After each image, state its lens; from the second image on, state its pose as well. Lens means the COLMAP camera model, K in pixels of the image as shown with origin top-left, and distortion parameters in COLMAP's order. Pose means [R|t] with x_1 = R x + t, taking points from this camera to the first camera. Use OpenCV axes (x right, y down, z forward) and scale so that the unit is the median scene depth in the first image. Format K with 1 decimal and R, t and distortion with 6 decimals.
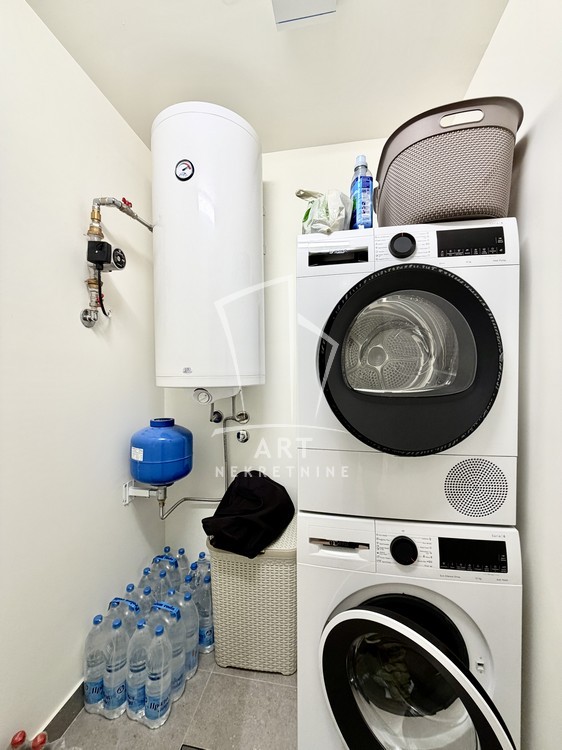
lens RADIAL K [[298.1, 0, 282.5], [0, 298.1, 373.8], [0, 0, 1]] dist [0.002105, -0.000069]
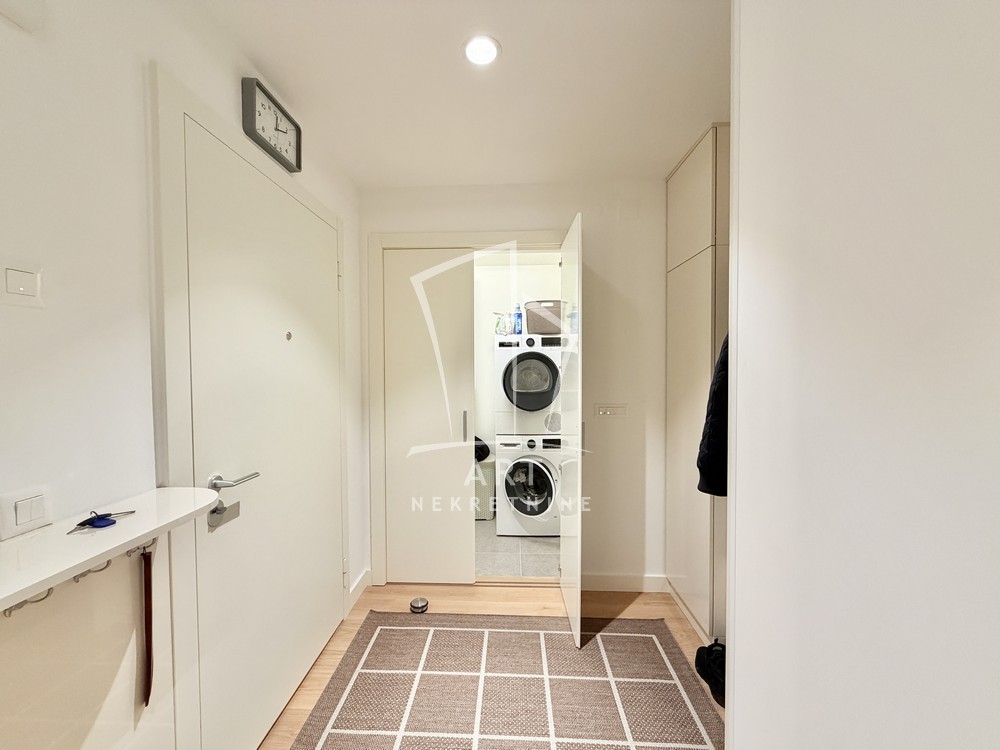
lens RADIAL K [[397.5, 0, 498.5], [0, 397.5, 375.5], [0, 0, 1]] dist [0.002105, -0.000069]
pose [[0.993504, -0.006078, 0.113636, -0.369140], [0.004861, 0.999928, 0.010985, -0.141884], [-0.113695, -0.010361, 0.993462, -2.919489]]
